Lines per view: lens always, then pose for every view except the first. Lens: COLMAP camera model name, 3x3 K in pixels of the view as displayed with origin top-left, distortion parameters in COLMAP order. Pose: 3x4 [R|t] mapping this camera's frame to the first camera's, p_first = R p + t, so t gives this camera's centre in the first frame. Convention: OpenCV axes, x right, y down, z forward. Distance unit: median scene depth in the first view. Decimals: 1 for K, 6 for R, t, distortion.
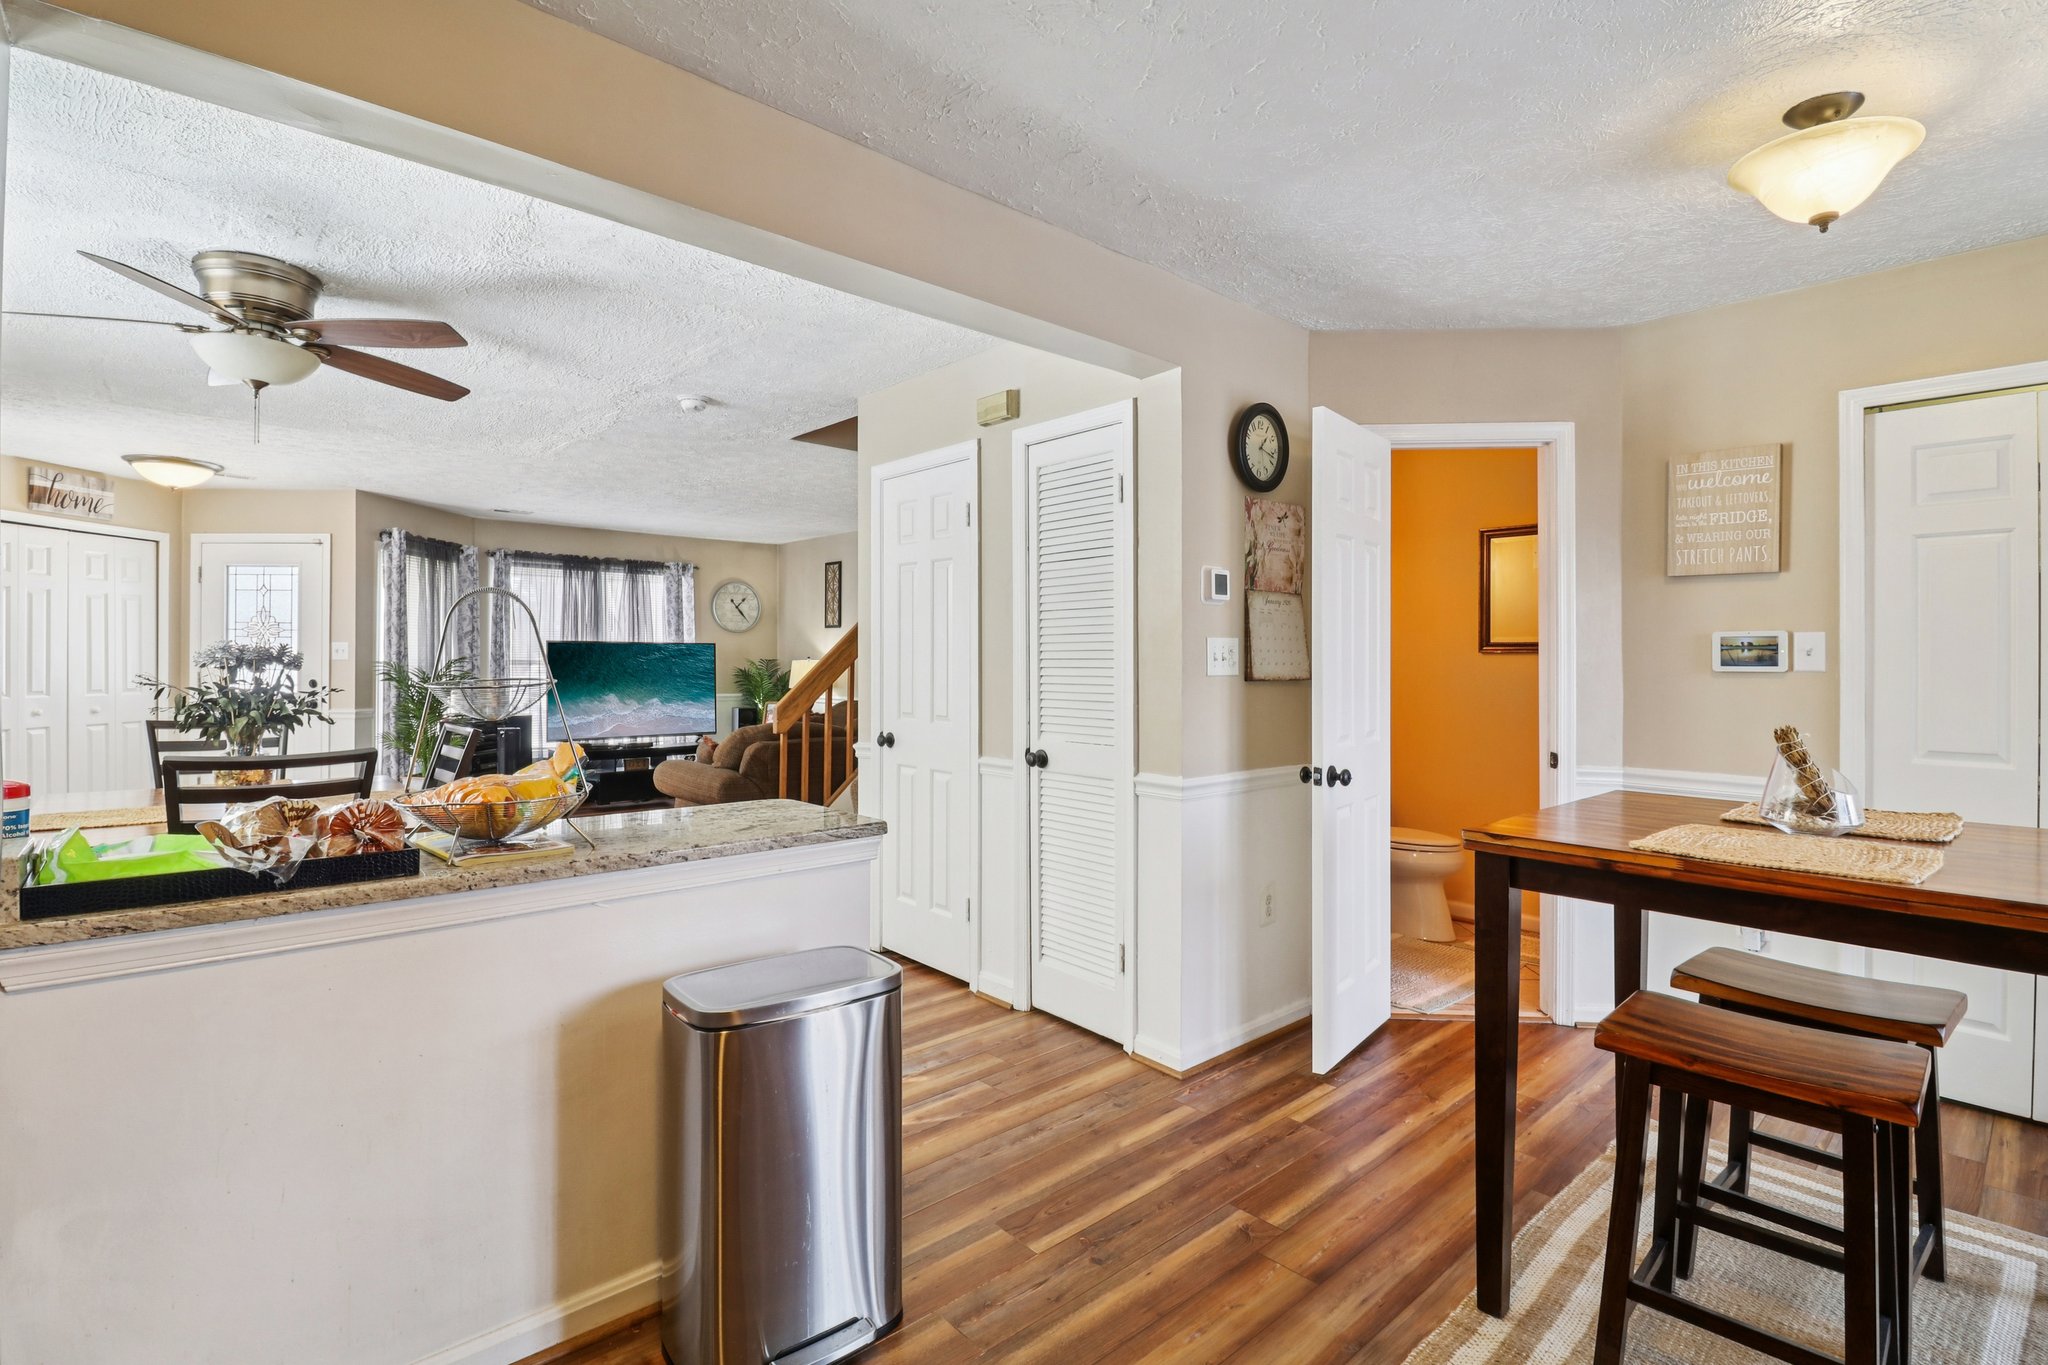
lens RADIAL K [[959.0, 0, 1010.6], [0, 959.0, 666.3], [0, 0, 1]] dist [0.001579, -0.013639]
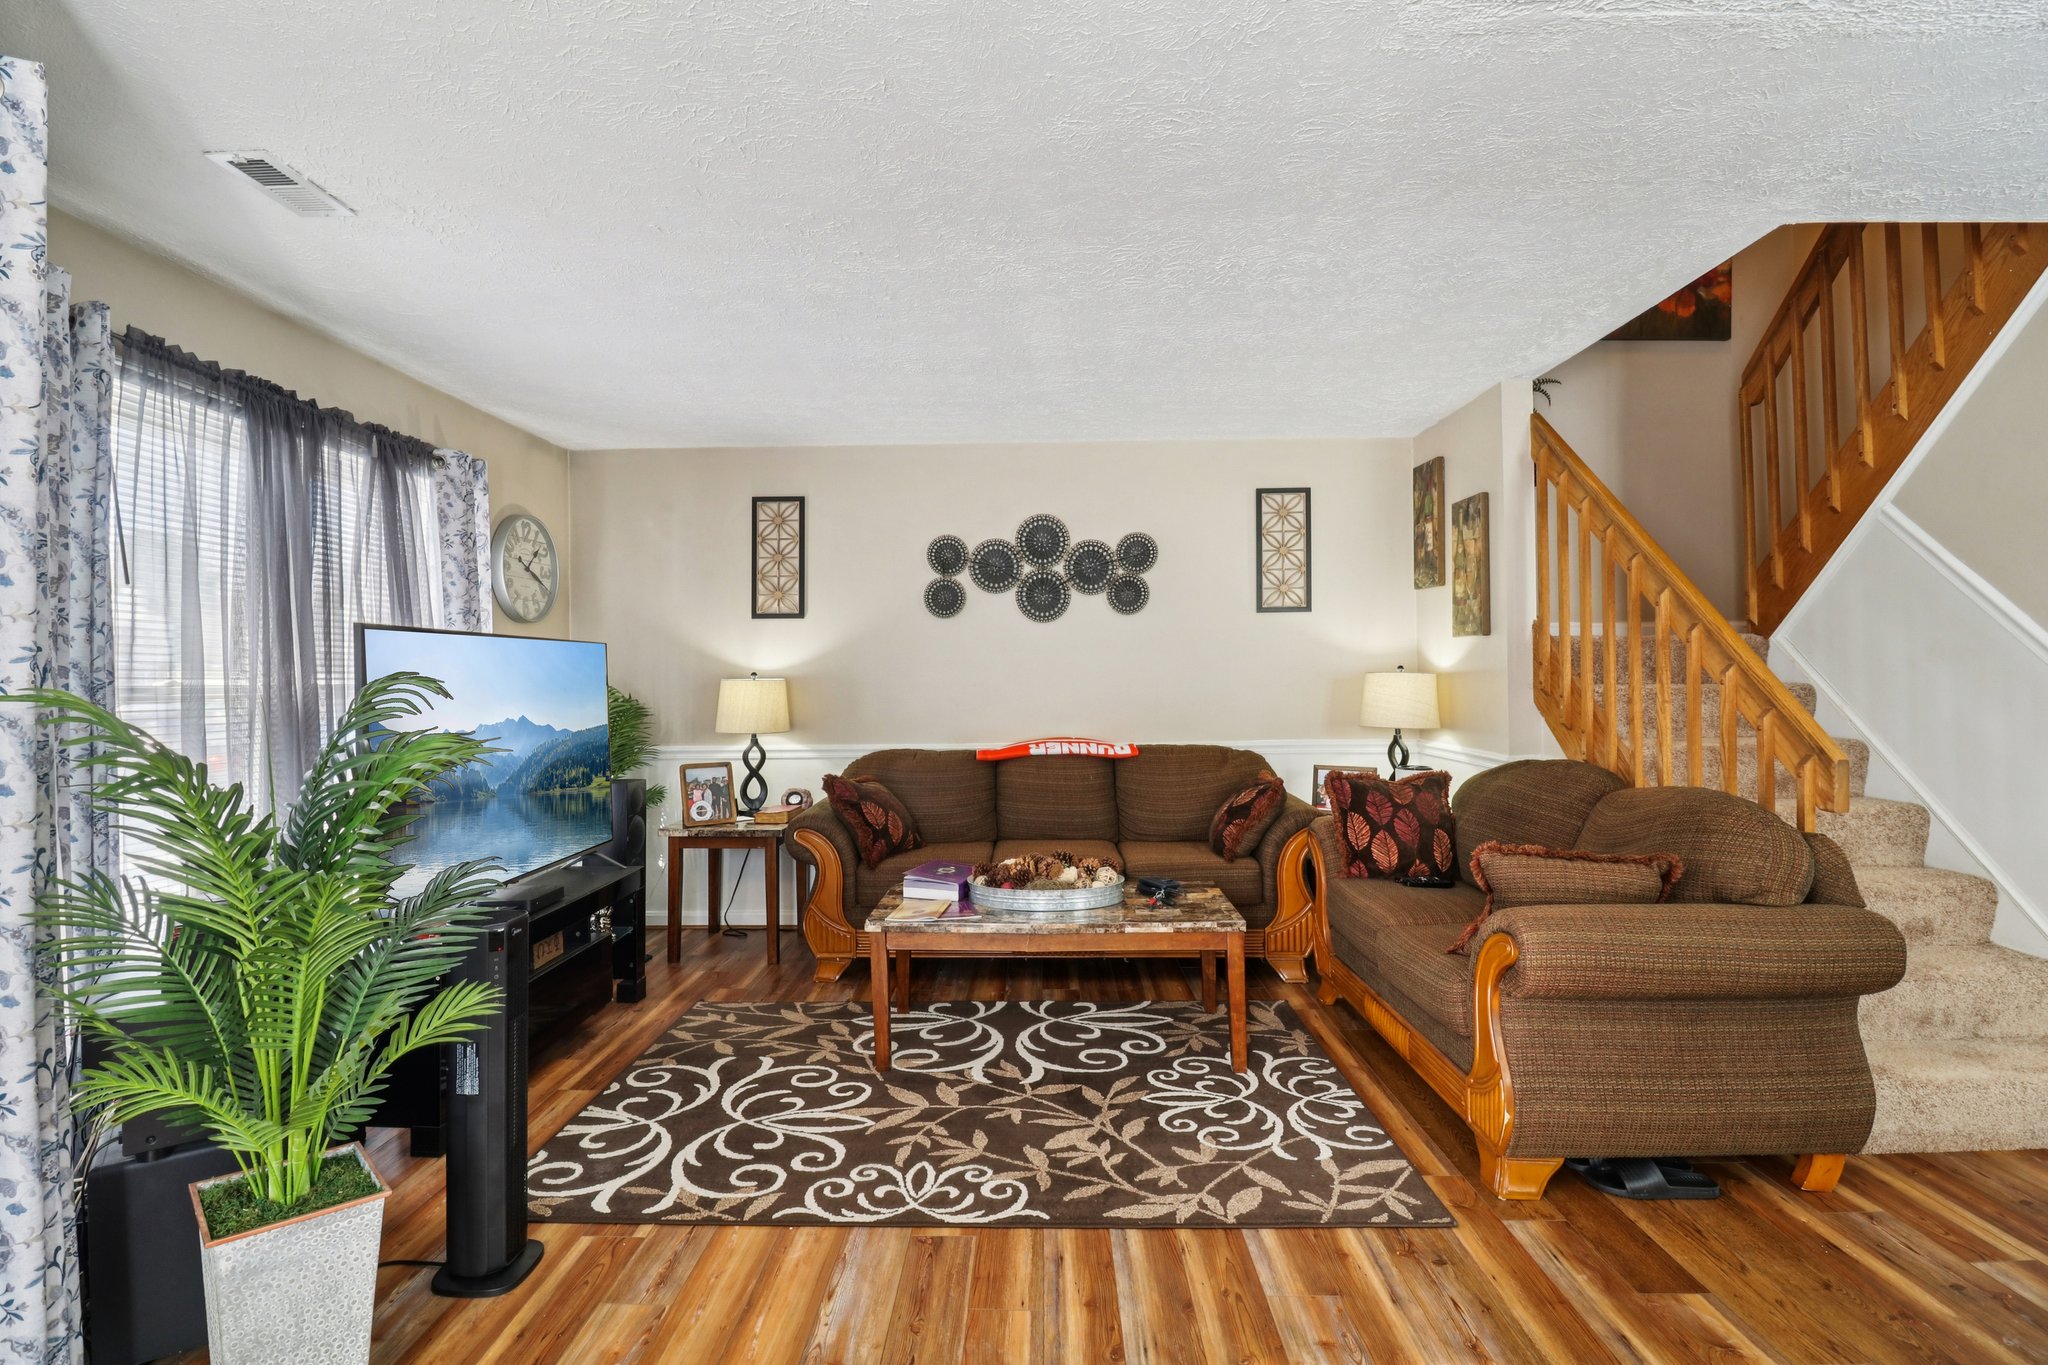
lens RADIAL K [[959.0, 0, 1010.6], [0, 959.0, 666.3], [0, 0, 1]] dist [0.001579, -0.013639]
pose [[0.689074, -0.003382, 0.724683, -0.584105], [0.018592, 0.999742, -0.013013, -0.004238], [-0.724452, 0.022440, 0.688960, 0.638127]]
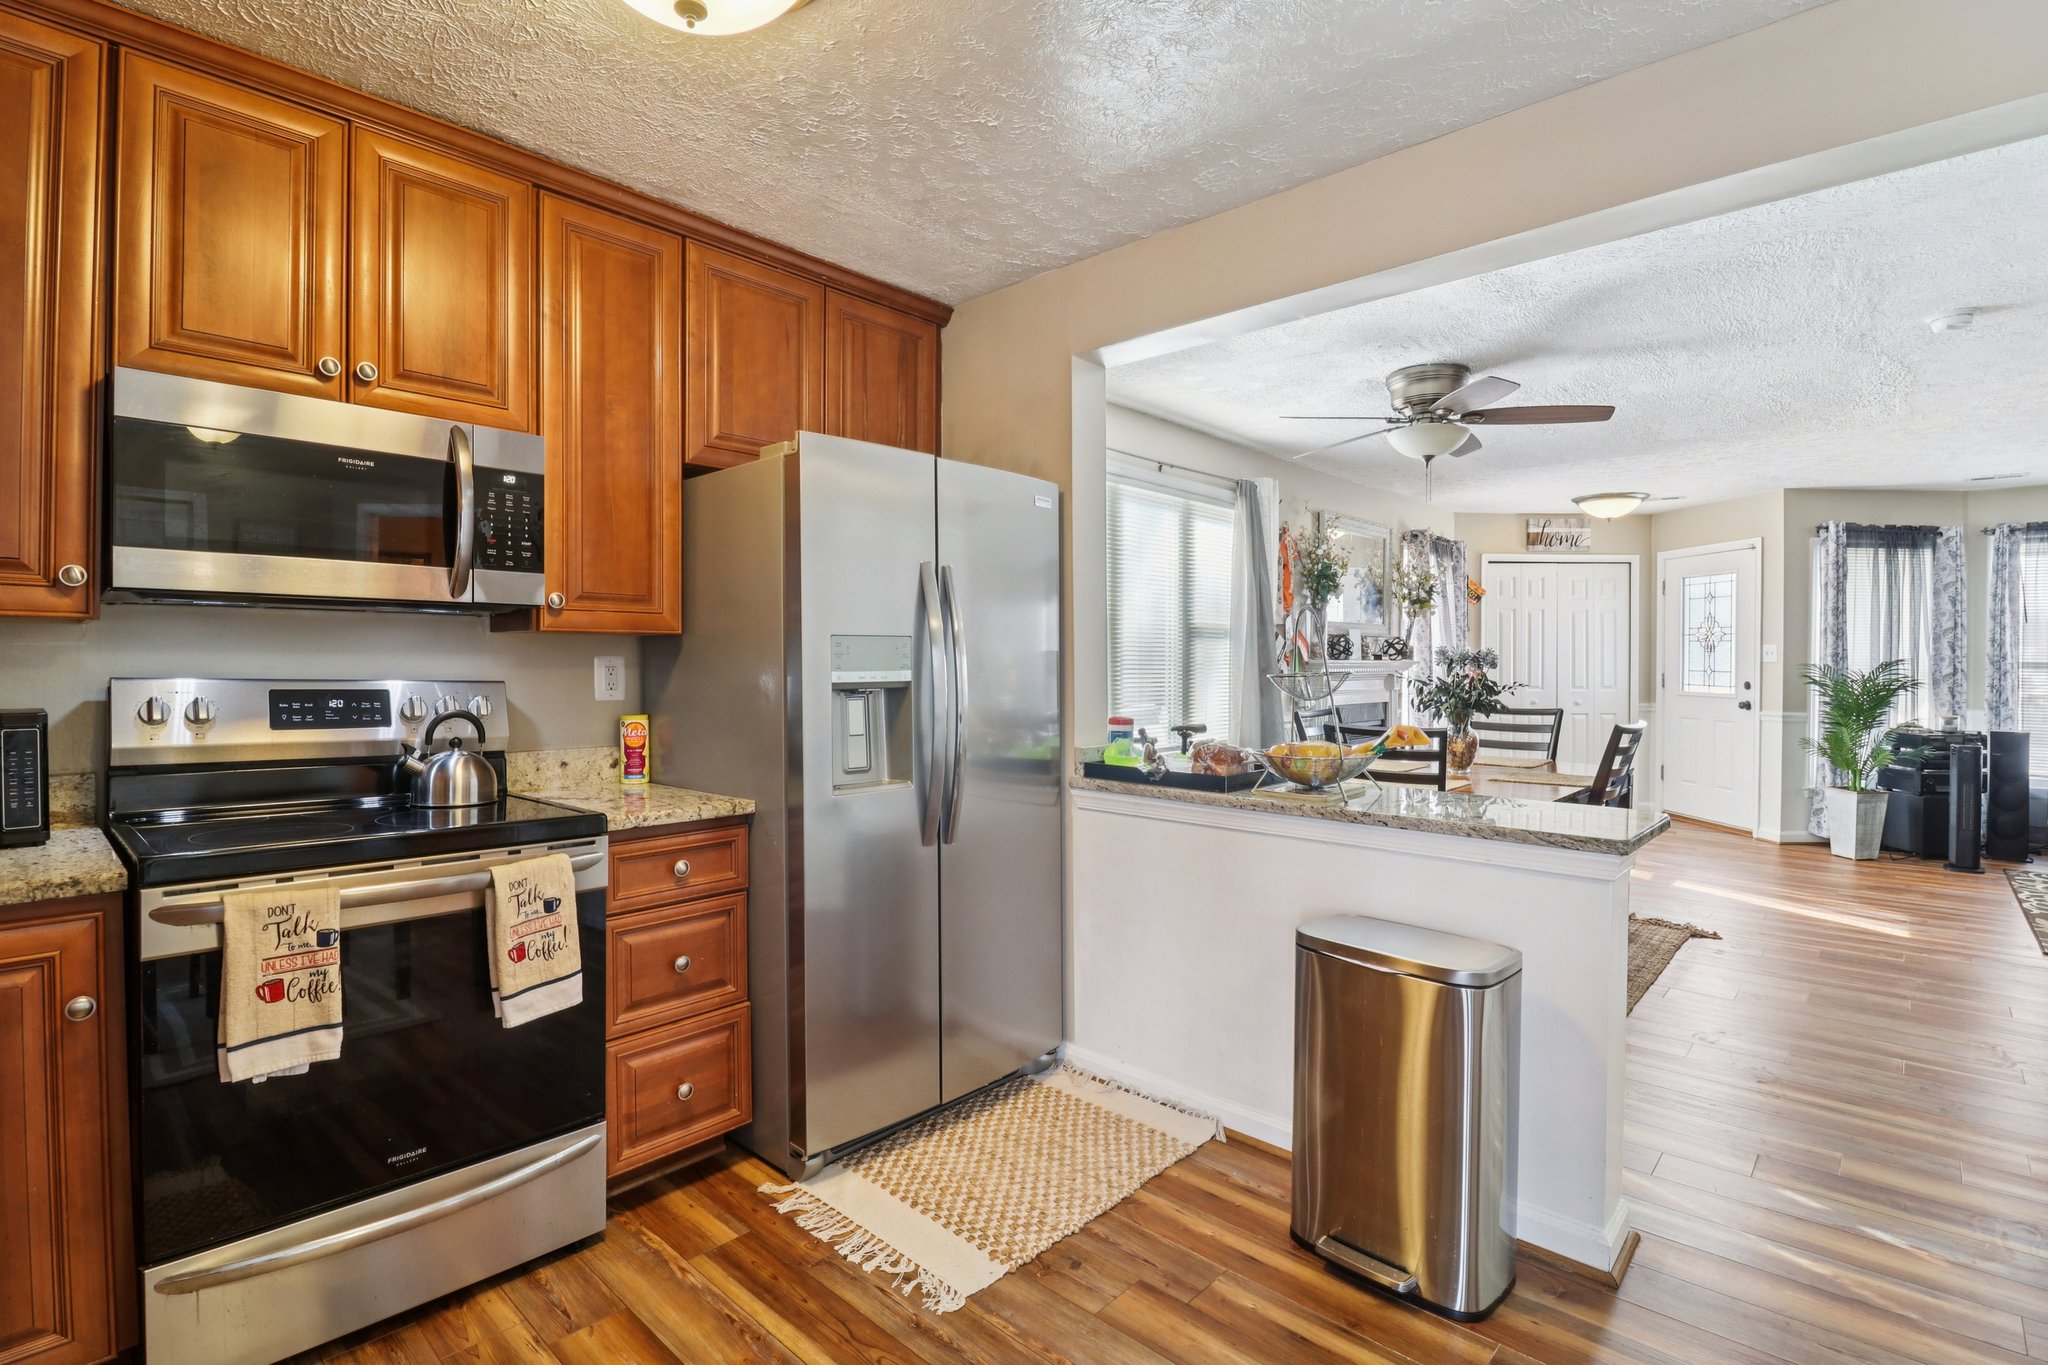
lens RADIAL K [[959.0, 0, 1010.6], [0, 959.0, 666.3], [0, 0, 1]] dist [0.001579, -0.013639]
pose [[0.087945, 0.001047, -0.996125, 0.195749], [-0.006500, 0.999979, 0.000477, 0.002137], [0.996104, 0.006433, 0.087950, 0.107676]]
